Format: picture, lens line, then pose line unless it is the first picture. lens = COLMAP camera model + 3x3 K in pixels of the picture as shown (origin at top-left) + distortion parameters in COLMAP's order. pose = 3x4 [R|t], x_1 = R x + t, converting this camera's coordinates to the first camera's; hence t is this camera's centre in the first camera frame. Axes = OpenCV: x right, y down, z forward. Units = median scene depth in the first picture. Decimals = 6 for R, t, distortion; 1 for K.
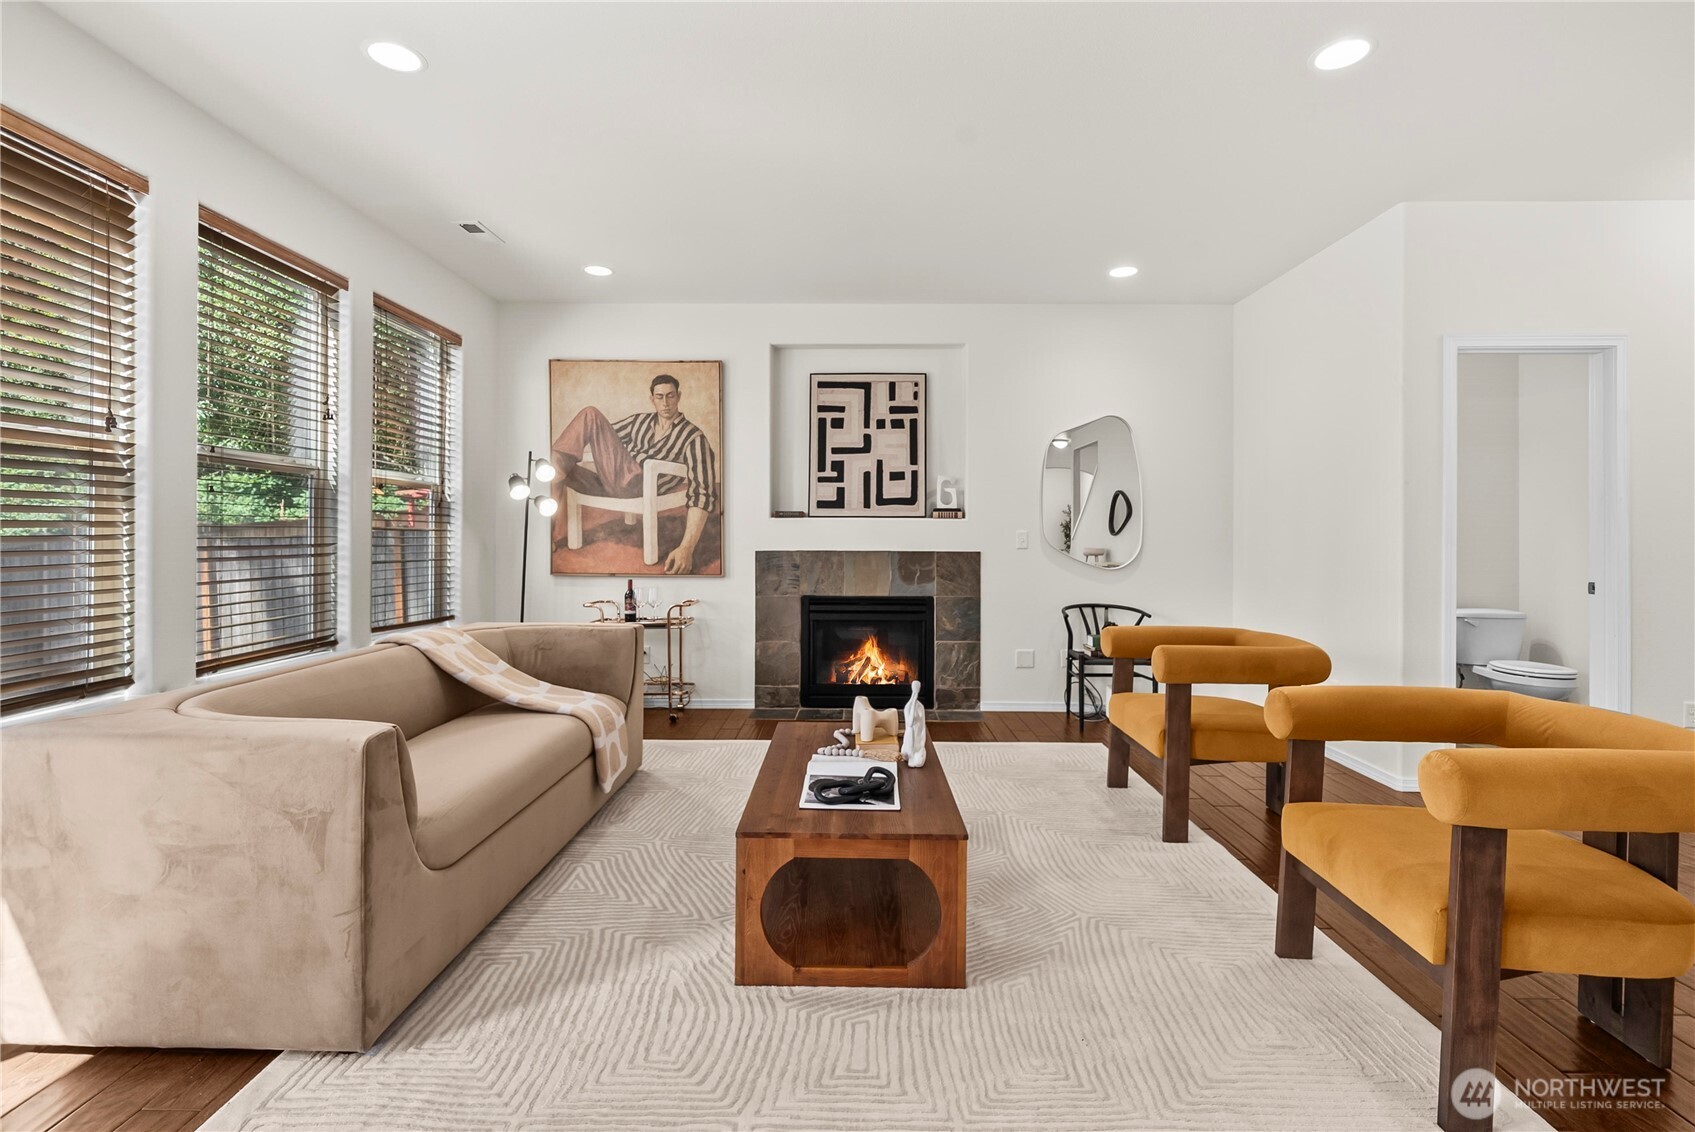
lens RADIAL K [[782.3, 0, 840.7], [0, 782.3, 537.7], [0, 0, 1]] dist [-0.000125, 0.000453]
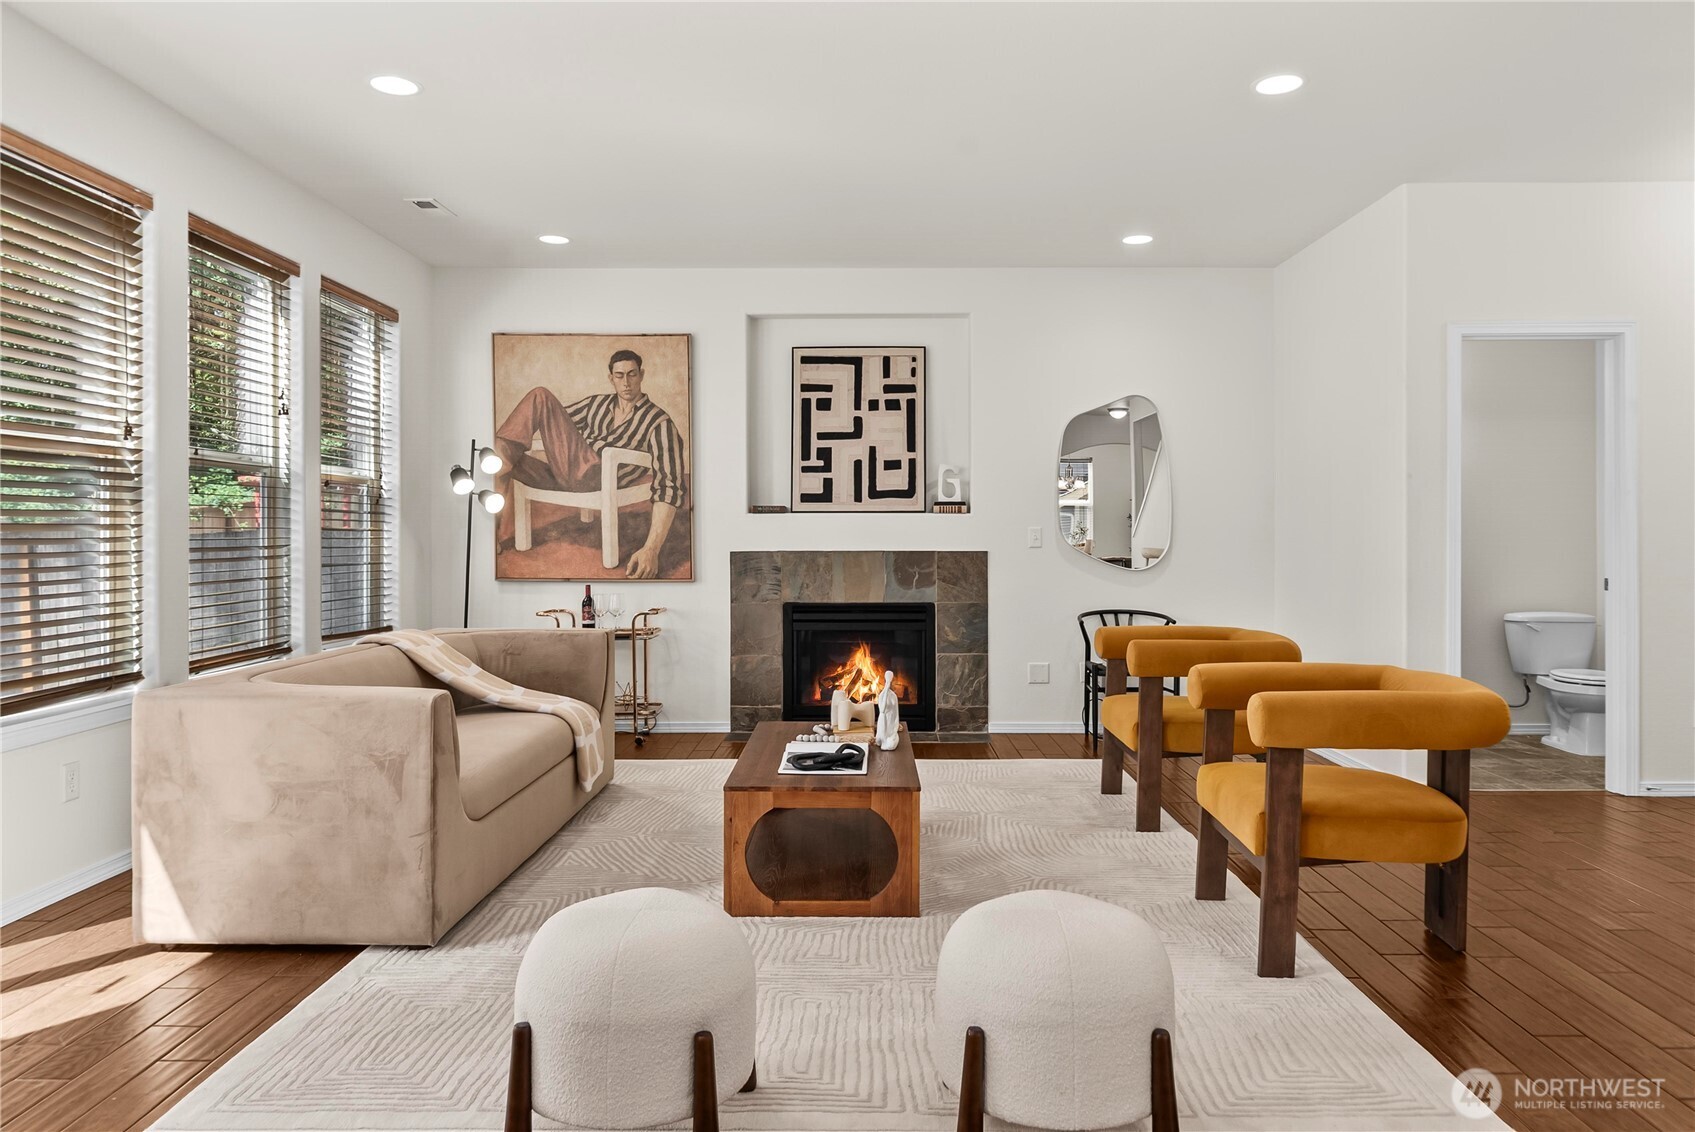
lens RADIAL K [[1137.0, 0, 851.8], [0, 1137.0, 536.1], [0, 0, 1]] dist [-0.001036, 0.002157]
pose [[0.999968, -0.005526, 0.005754, 0.019258], [0.005526, 0.999985, 0.000071, 0.000214], [-0.005755, -0.000040, 0.999983, -0.270244]]
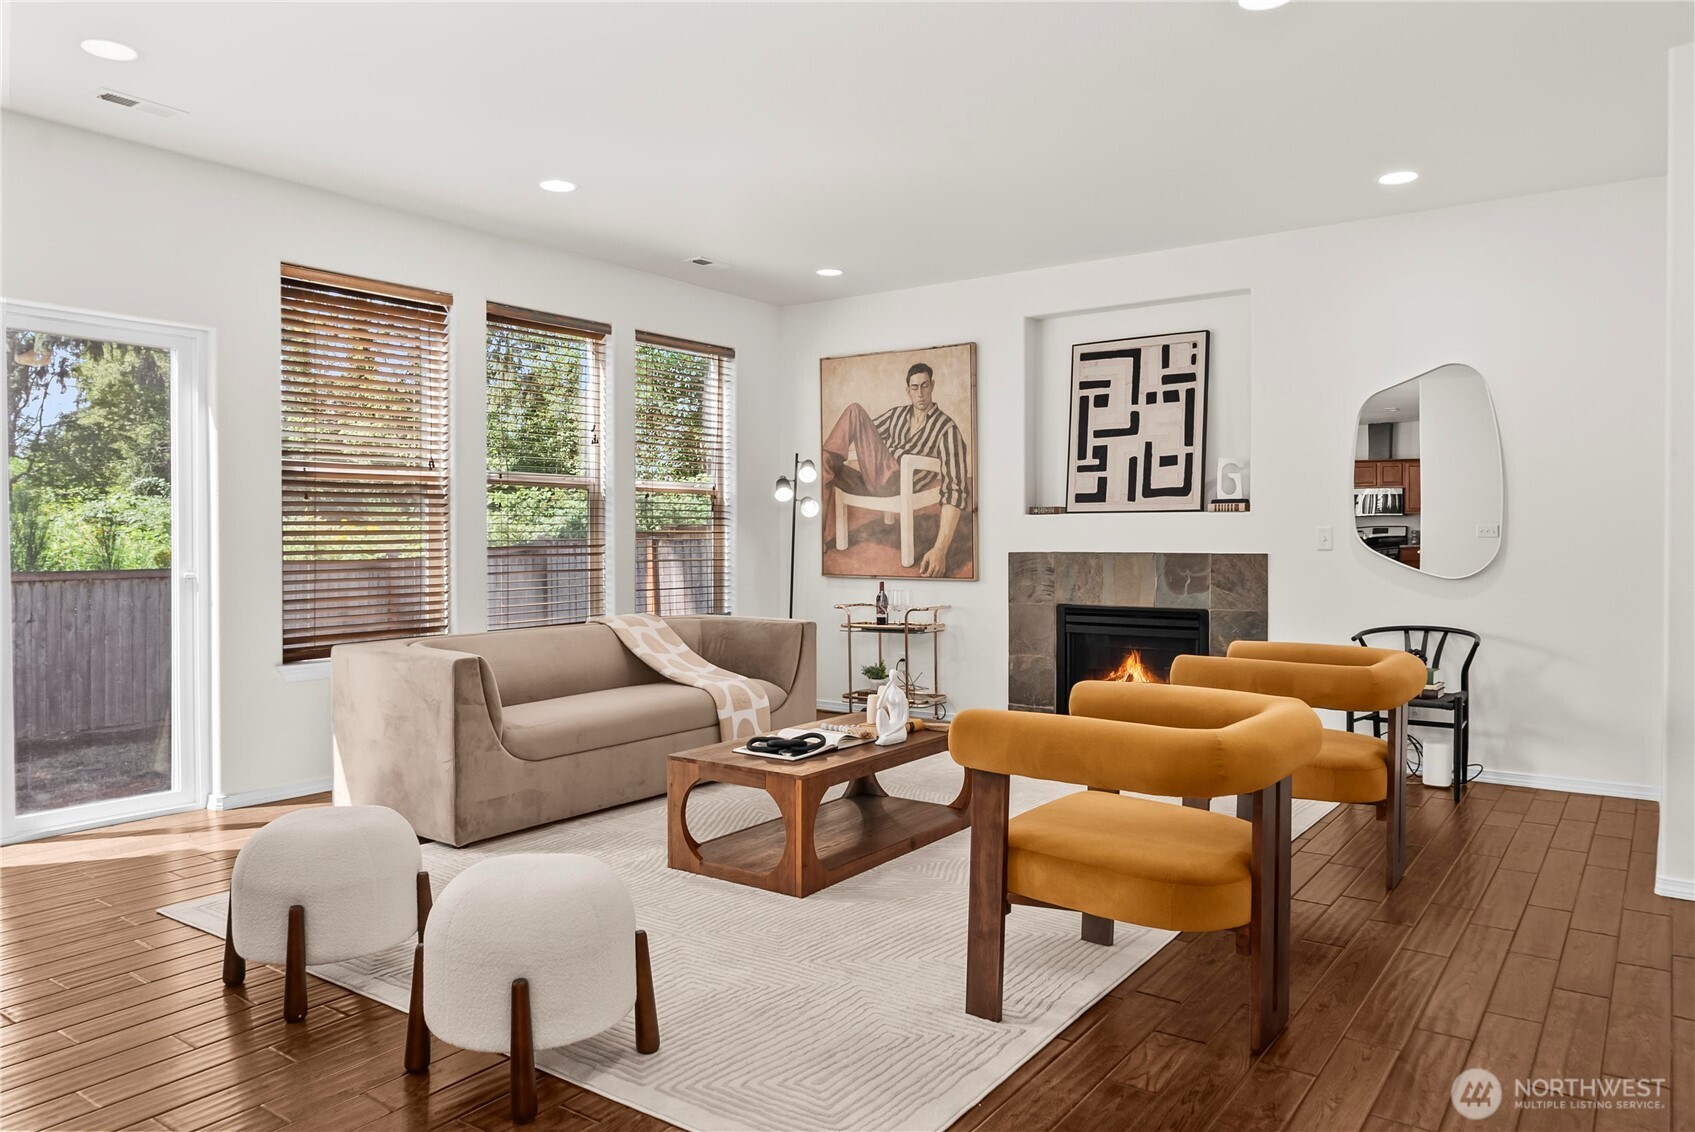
lens RADIAL K [[1139.4, 0, 839.2], [0, 1139.4, 544.4], [0, 0, 1]] dist [0.004181, 0.000455]
pose [[0.820885, -0.002111, -0.571090, 0.473707], [0.006158, 0.999968, 0.005155, 0.000120], [0.571061, -0.007748, 0.820871, -0.173717]]
